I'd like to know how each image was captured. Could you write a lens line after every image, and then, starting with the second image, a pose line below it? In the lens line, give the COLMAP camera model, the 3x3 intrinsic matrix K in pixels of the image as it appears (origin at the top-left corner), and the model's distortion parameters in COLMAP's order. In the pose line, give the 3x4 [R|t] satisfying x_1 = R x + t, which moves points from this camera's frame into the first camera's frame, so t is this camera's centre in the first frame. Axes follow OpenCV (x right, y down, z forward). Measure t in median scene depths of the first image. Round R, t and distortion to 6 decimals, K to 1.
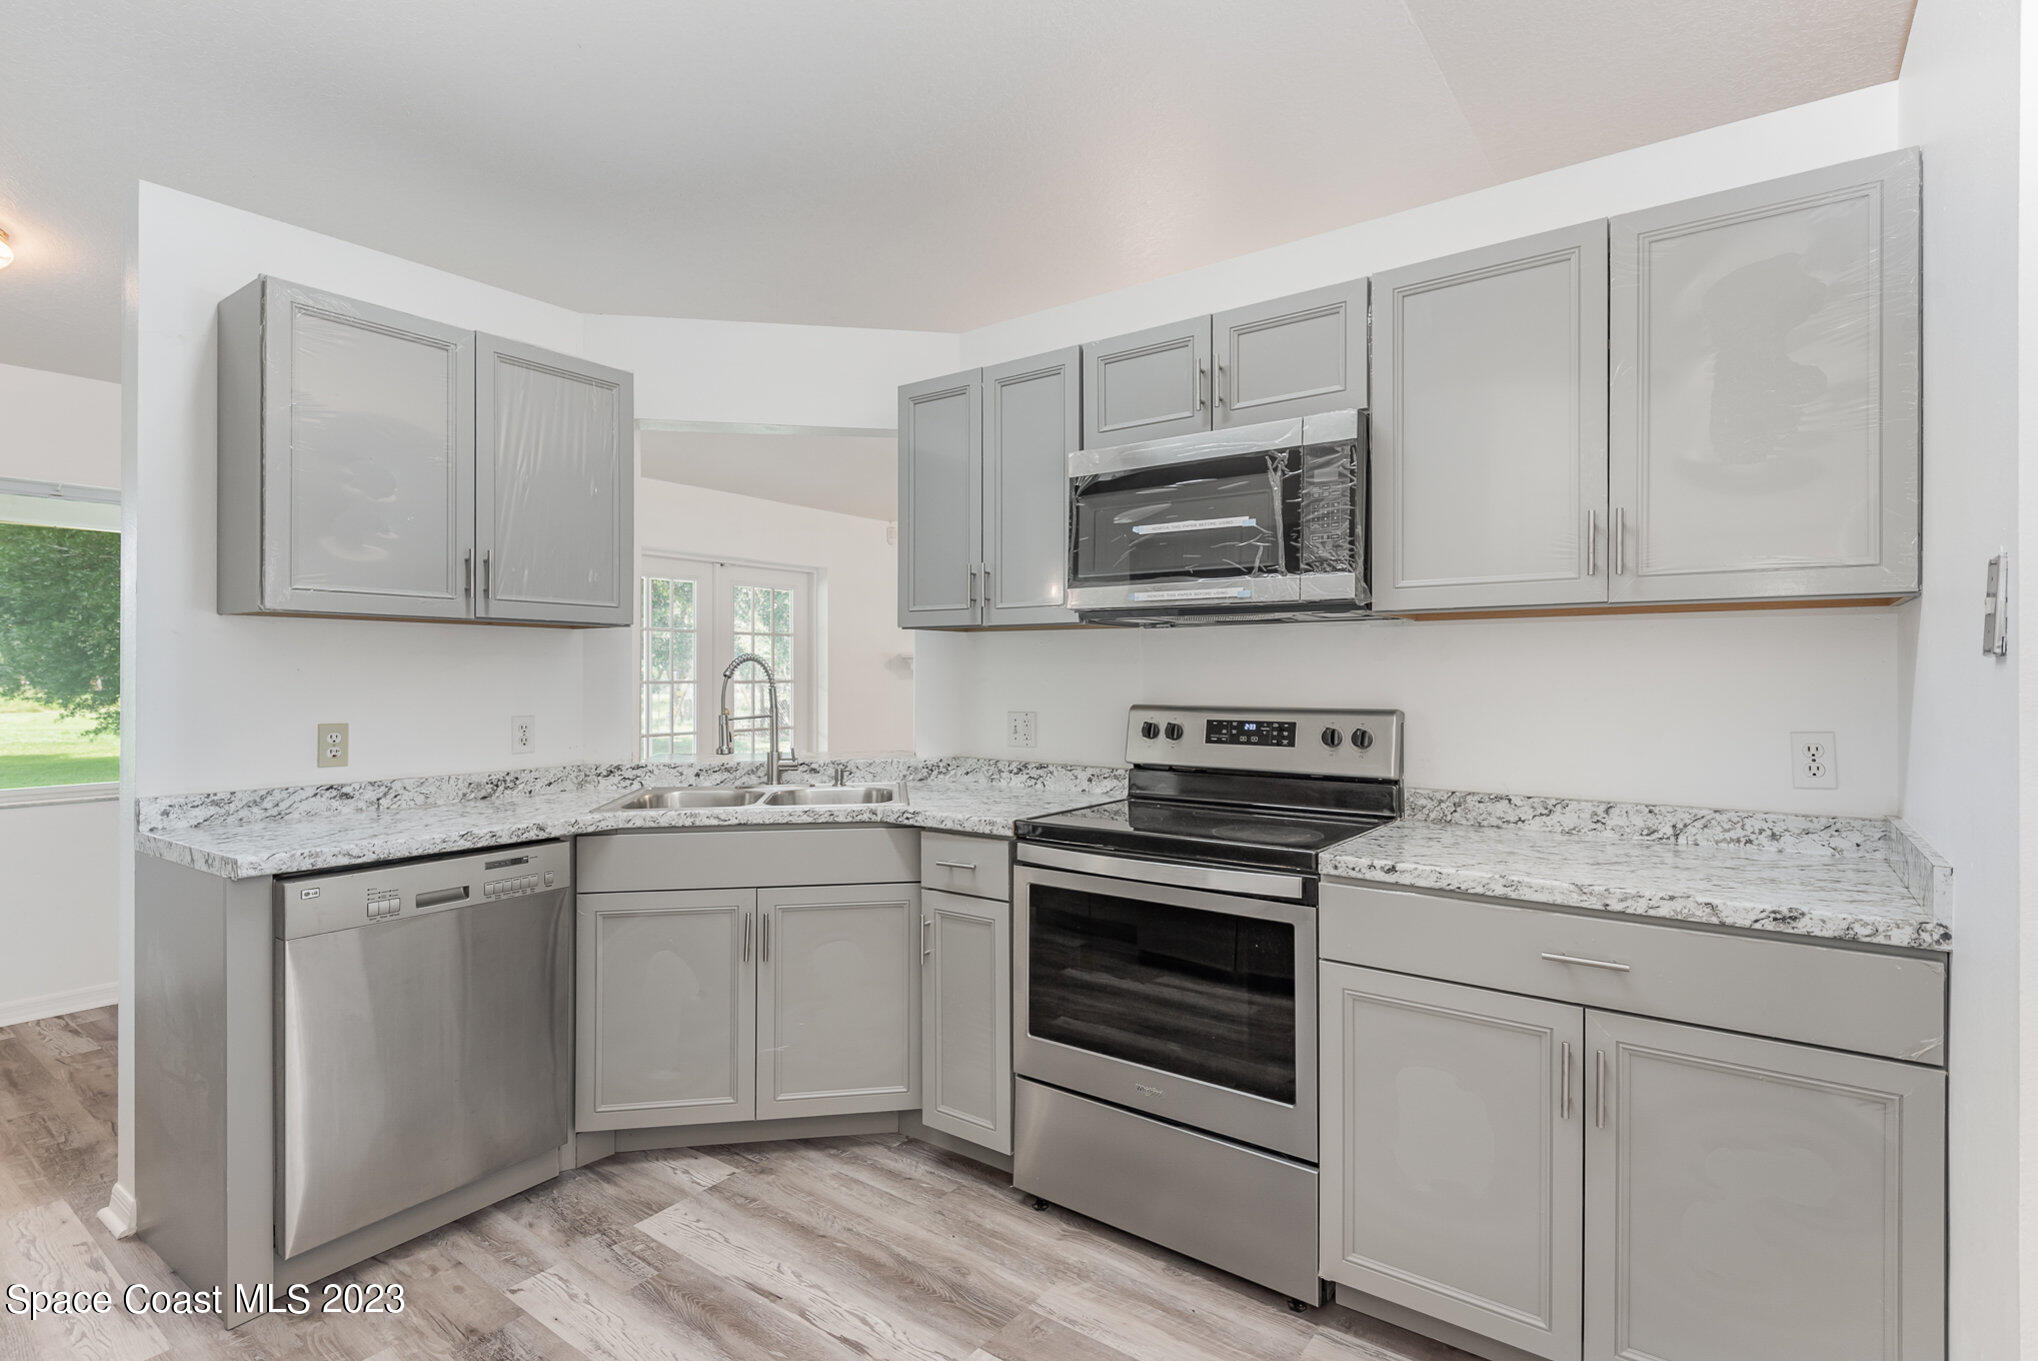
lens RADIAL K [[962.5, 0, 1032.3], [0, 962.5, 676.0], [0, 0, 1]] dist [0.022007, -0.008889]
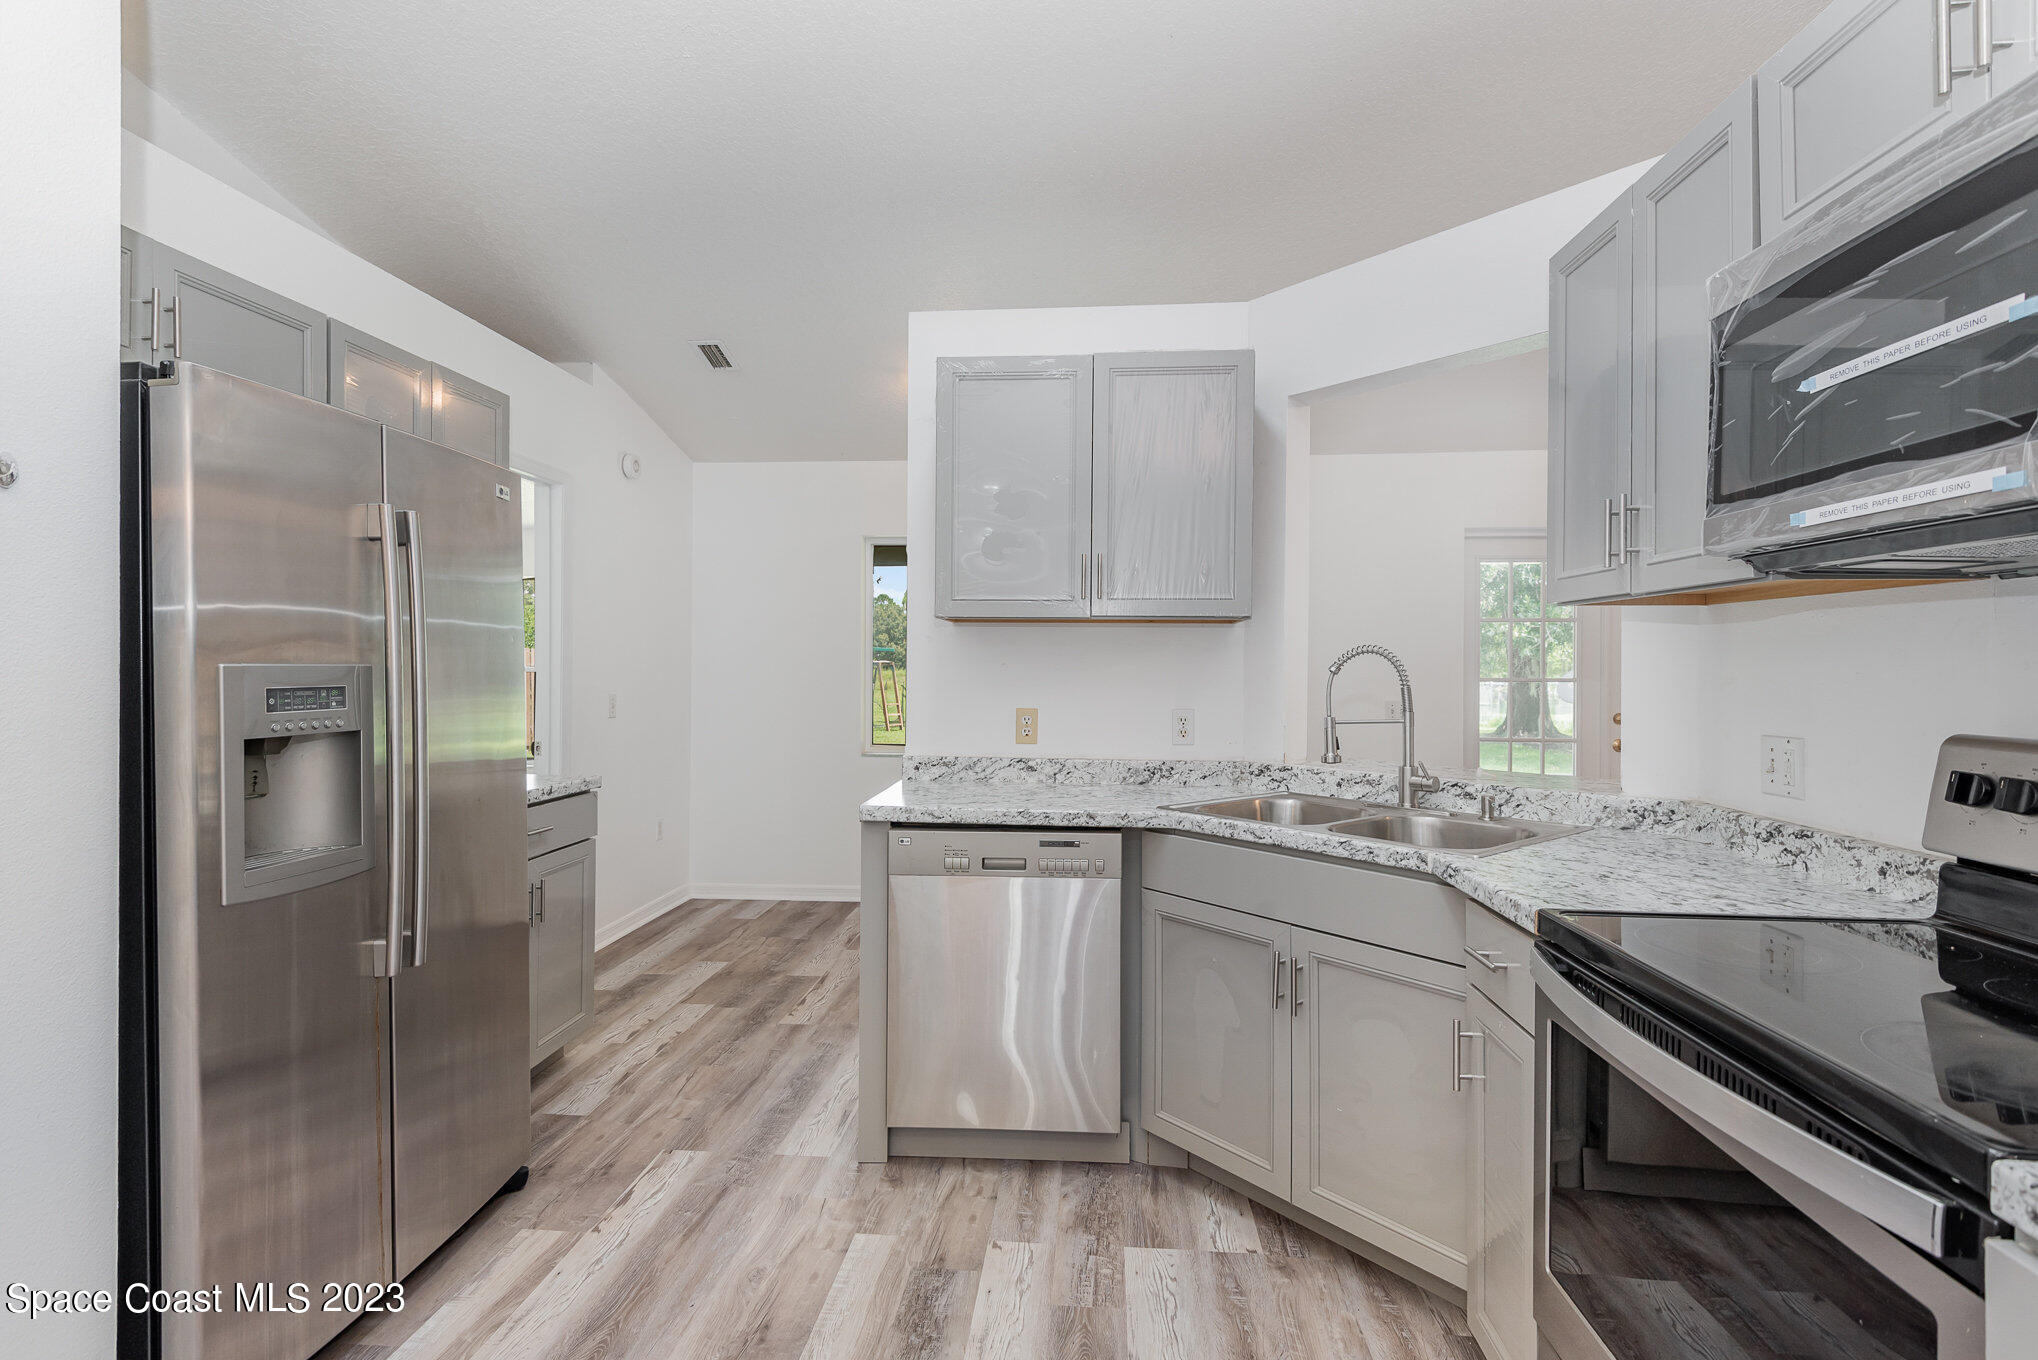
lens RADIAL K [[962.5, 0, 1030.2], [0, 962.5, 667.0], [0, 0, 1]] dist [0.022007, -0.008889]
pose [[0.536101, 0.003033, -0.844149, 0.304628], [-0.009644, 0.999950, -0.002532, 0.000550], [0.844099, 0.009499, 0.536103, 0.364727]]
